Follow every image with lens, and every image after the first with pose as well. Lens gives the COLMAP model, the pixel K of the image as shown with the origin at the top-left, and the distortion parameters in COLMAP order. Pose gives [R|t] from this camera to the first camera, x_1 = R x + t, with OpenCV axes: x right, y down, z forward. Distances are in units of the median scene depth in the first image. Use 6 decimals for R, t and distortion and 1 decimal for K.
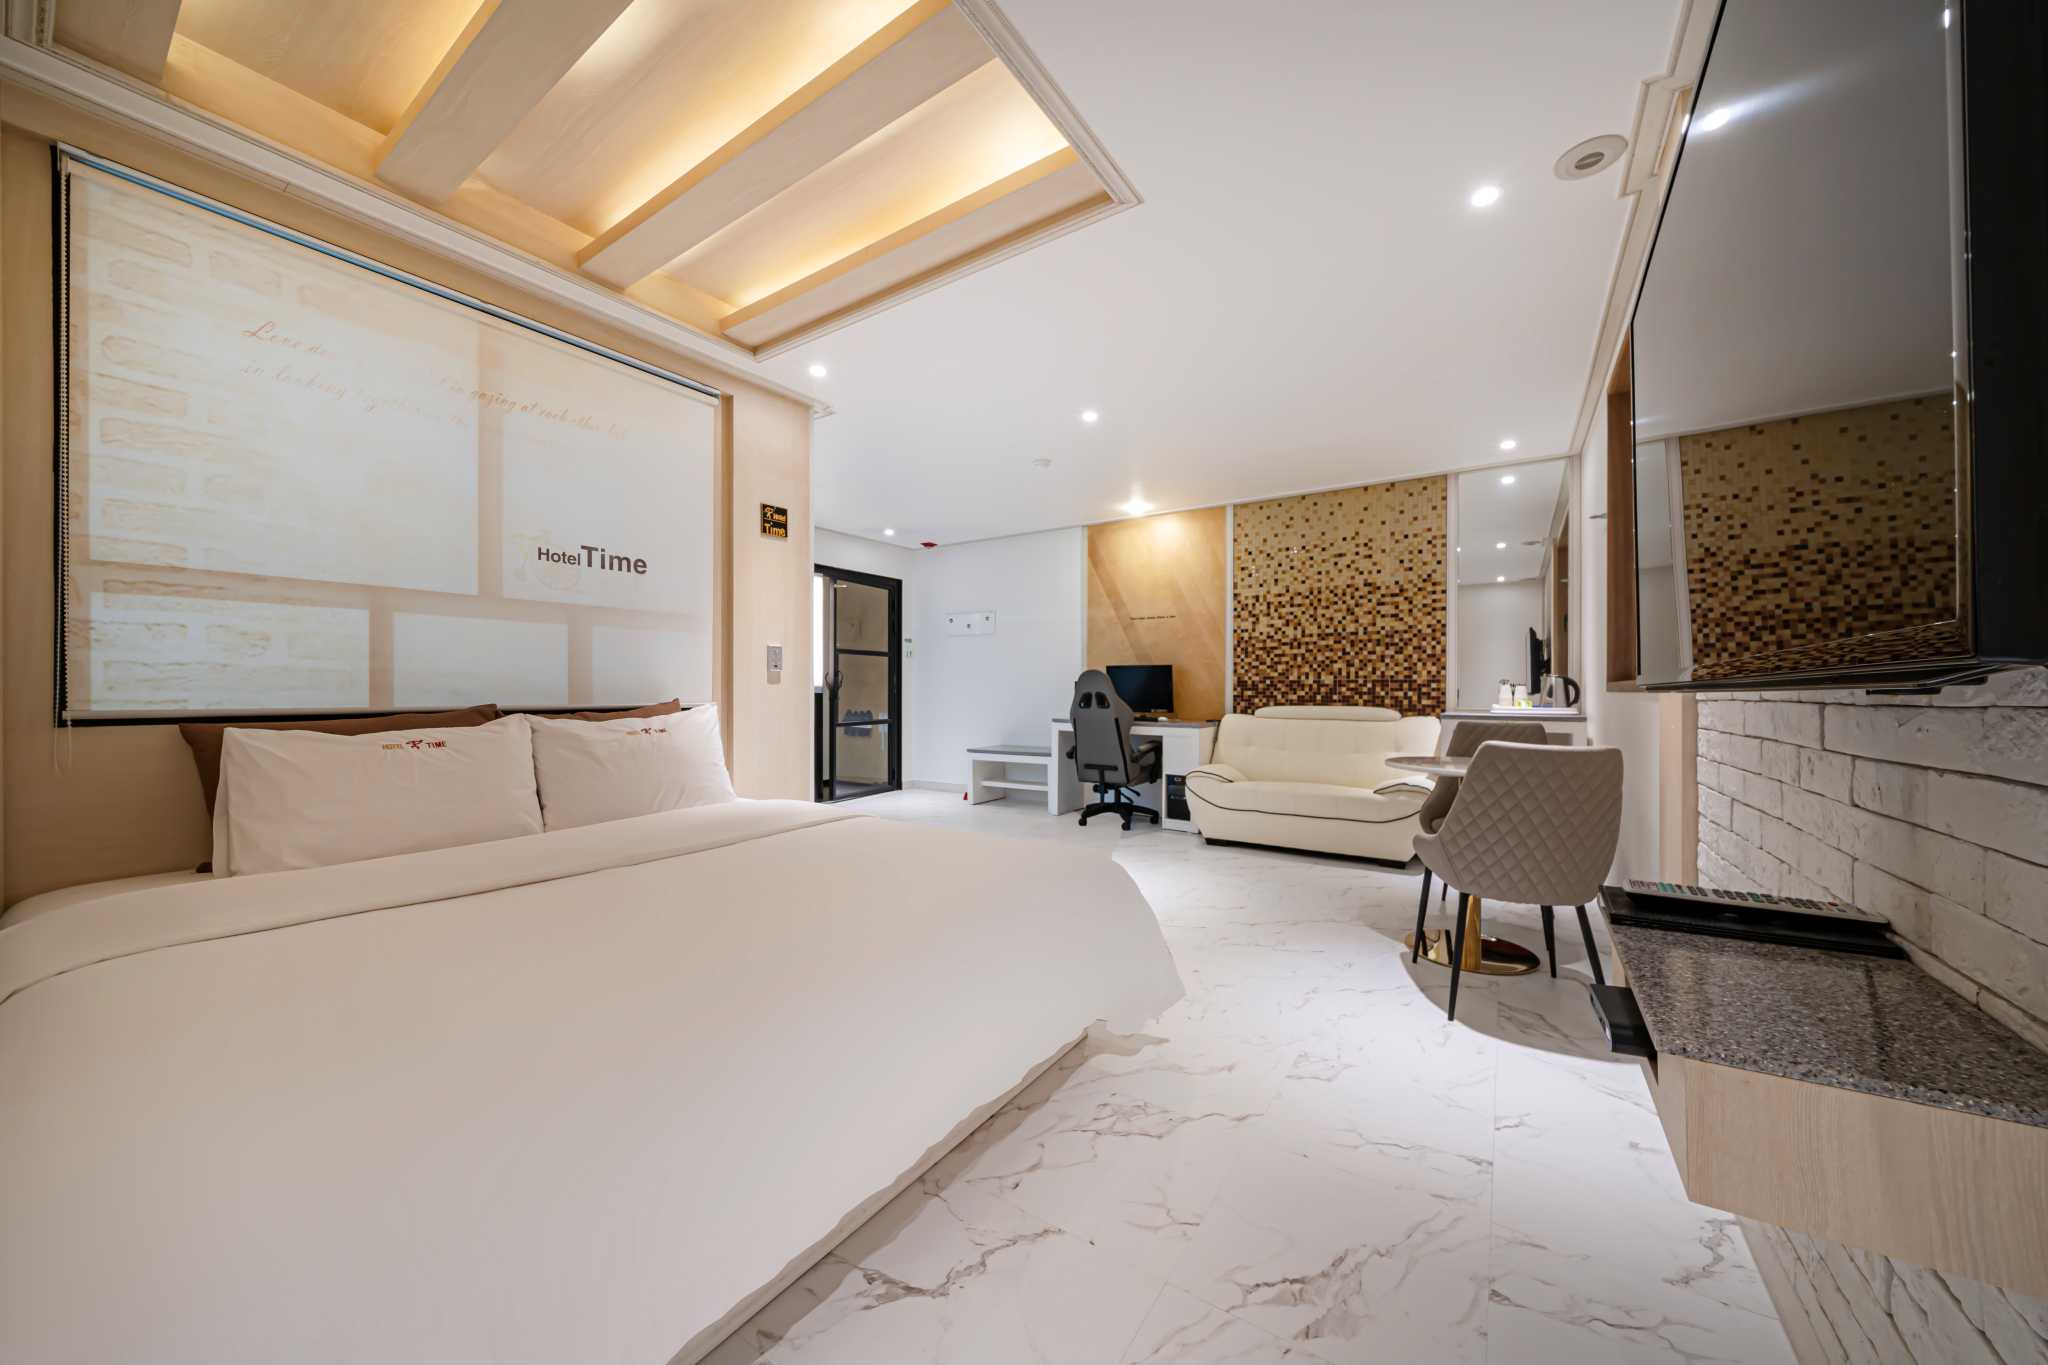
lens RADIAL K [[700.4, 0, 1037.7], [0, 700.4, 690.2], [0, 0, 1]] dist [-0.003359, 0.000133]
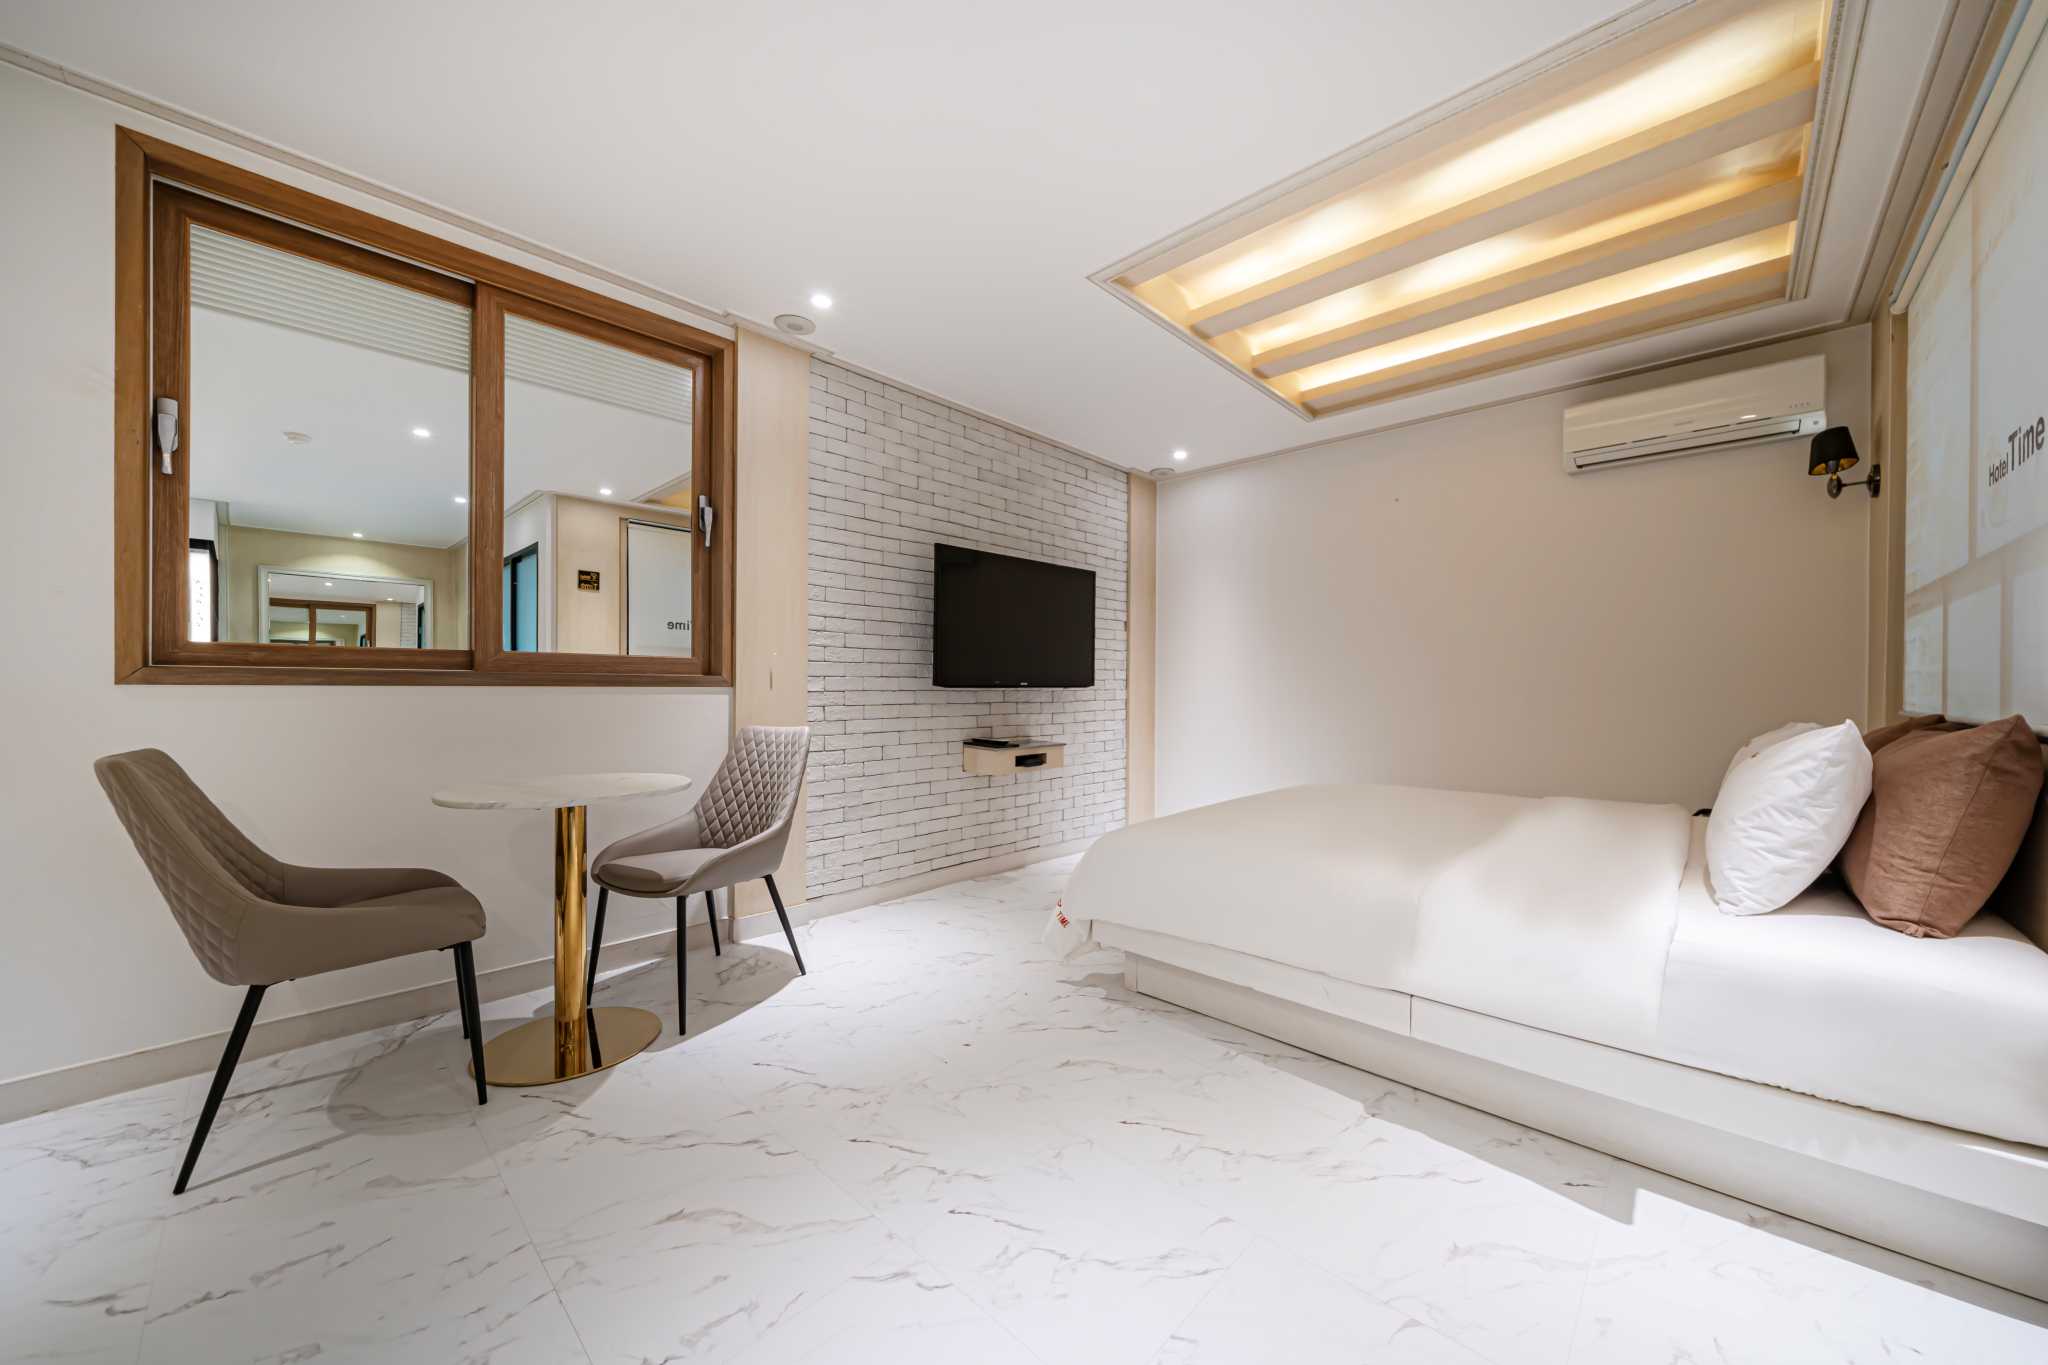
lens RADIAL K [[743.2, 0, 1036.5], [0, 743.2, 691.6], [0, 0, 1]] dist [-0.002883, -0.000134]
pose [[-0.986802, -0.007973, 0.161733, 0.009518], [-0.006806, 0.999947, 0.007766, -0.001711], [-0.161786, 0.006563, -0.986804, 0.951478]]
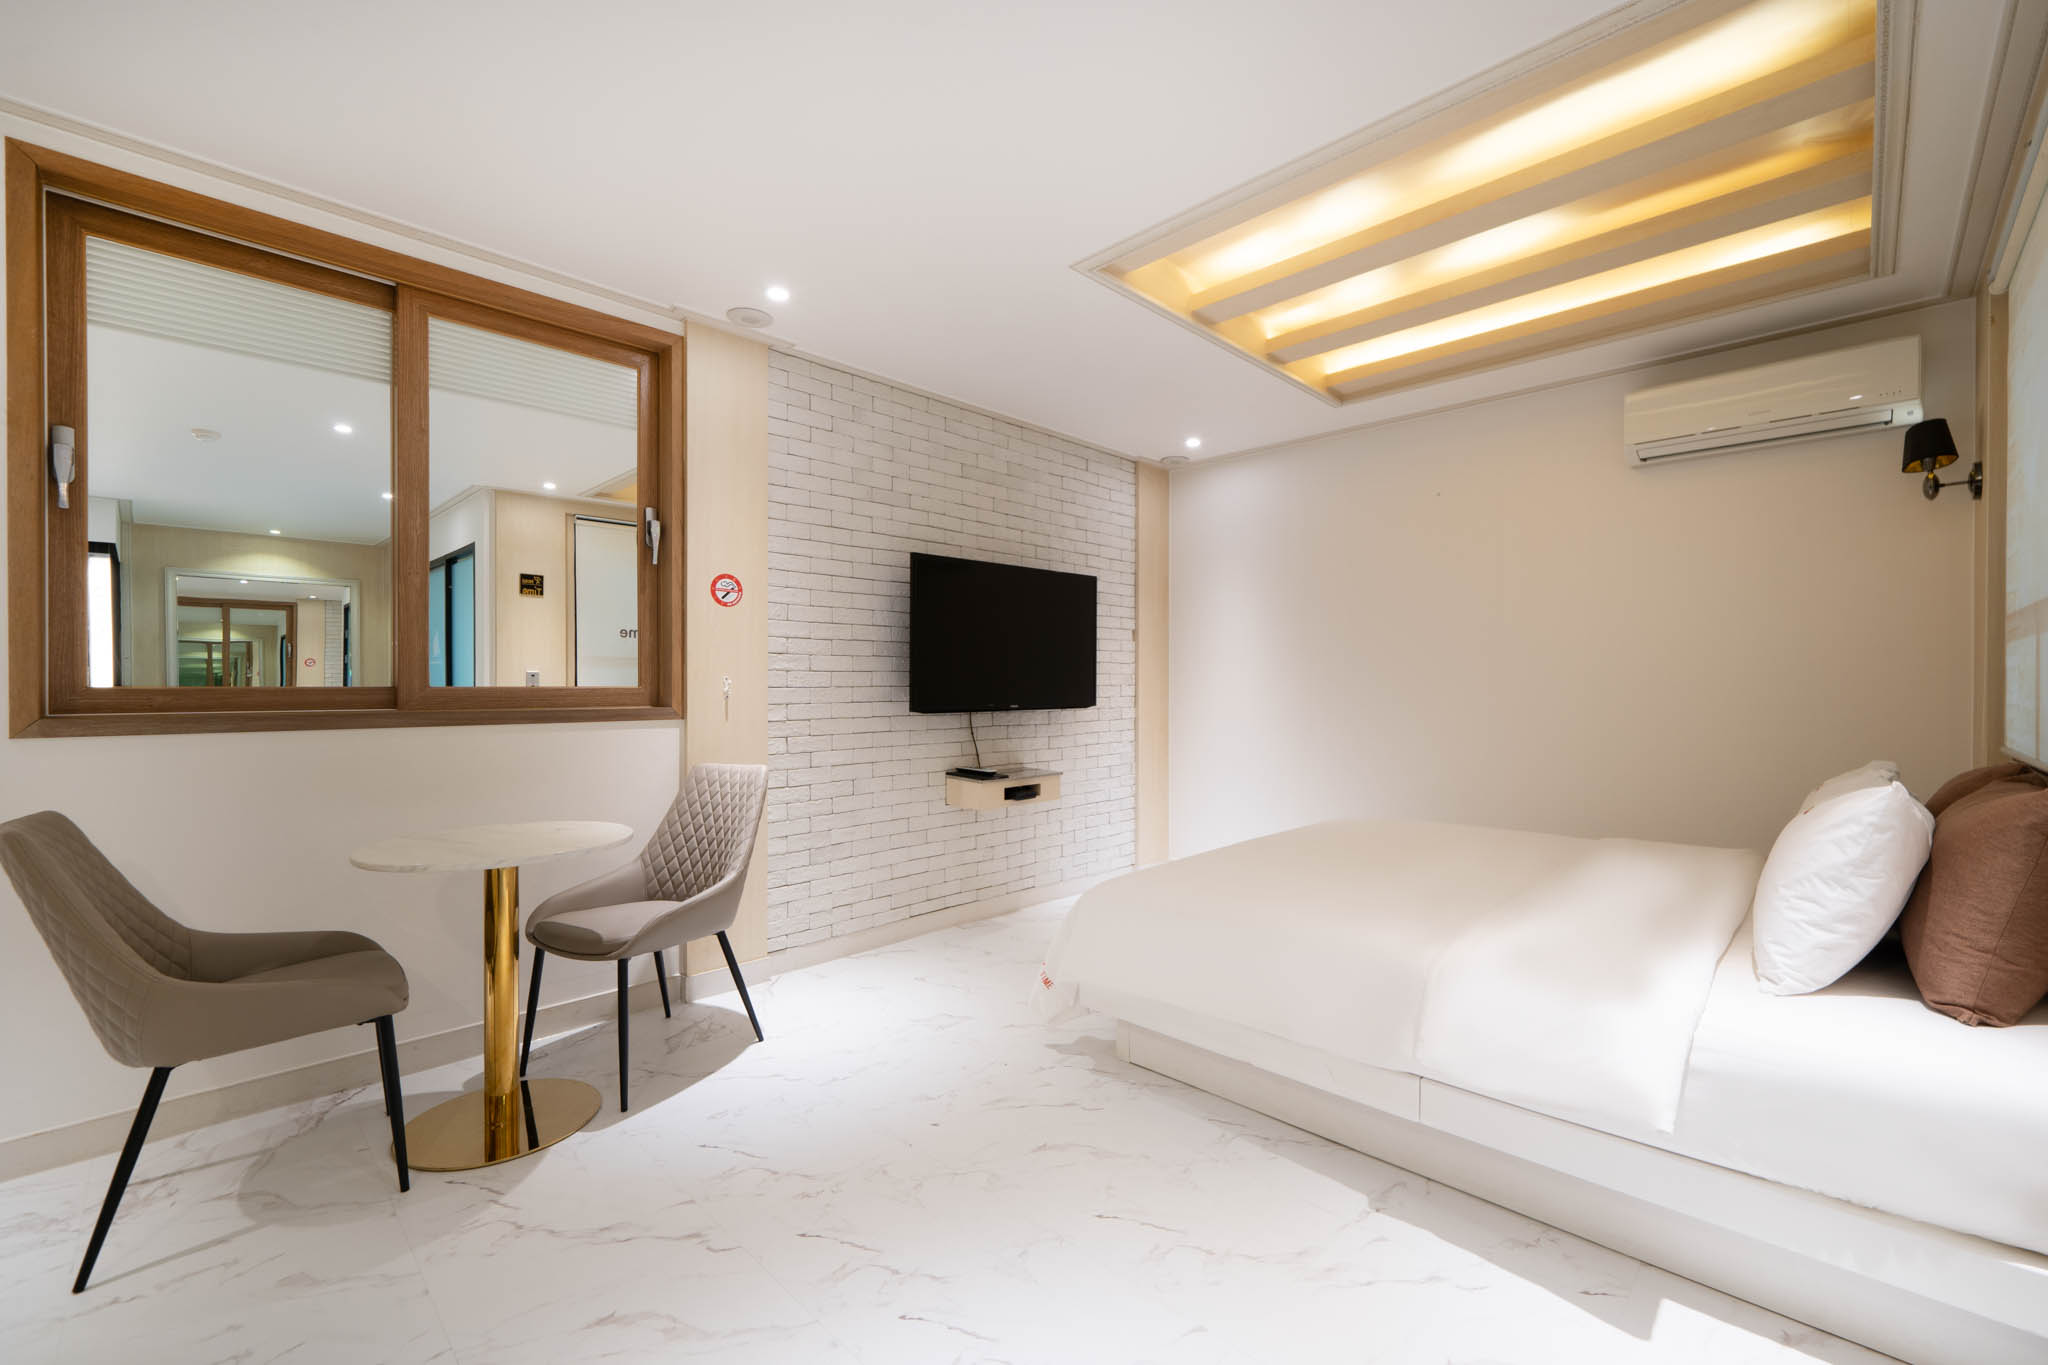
lens RADIAL K [[856.9, 0, 1035.3], [0, 856.9, 690.8], [0, 0, 1]] dist [0.001934, -0.000377]
pose [[-0.983603, -0.004123, 0.180302, -0.015295], [-0.002612, 0.999959, 0.008617, -0.025672], [-0.180330, 0.008005, -0.983574, 0.966621]]
